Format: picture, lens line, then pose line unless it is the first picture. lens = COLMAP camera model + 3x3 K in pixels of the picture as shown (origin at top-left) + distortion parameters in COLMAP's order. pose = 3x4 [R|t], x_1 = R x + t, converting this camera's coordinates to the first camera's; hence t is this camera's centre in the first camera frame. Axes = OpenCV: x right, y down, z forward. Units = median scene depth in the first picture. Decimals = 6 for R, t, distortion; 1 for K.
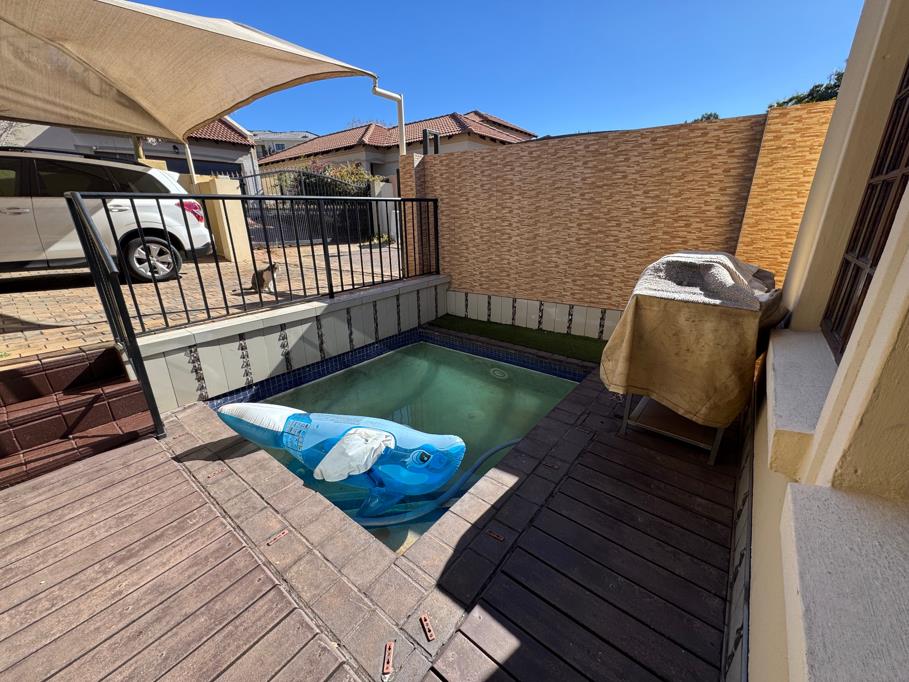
lens RADIAL K [[363.8, 0, 454.5], [0, 363.8, 341.0], [0, 0, 1]] dist [-0.000848, -0.000057]
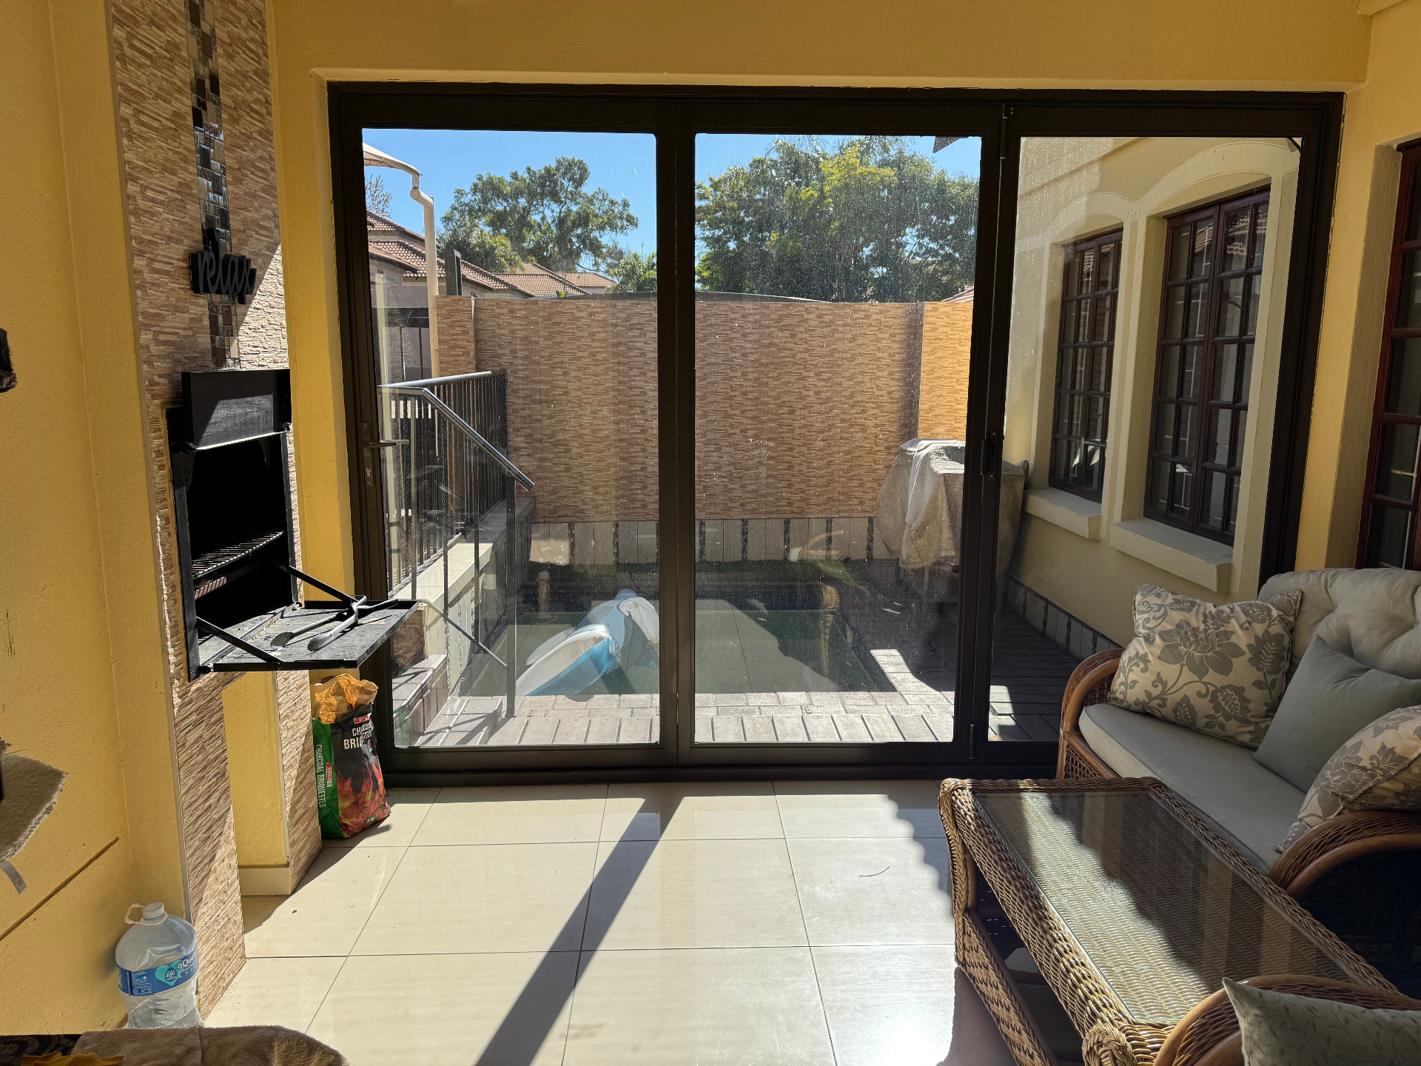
lens RADIAL K [[995.9, 0, 710.5], [0, 995.9, 533.0], [0, 0, 1]] dist [0.153530, -0.219144]
pose [[0.766674, -0.093737, 0.635157, -1.162805], [0.197893, 0.975620, -0.094887, 0.119180], [-0.610778, 0.198441, 0.766532, -0.546998]]
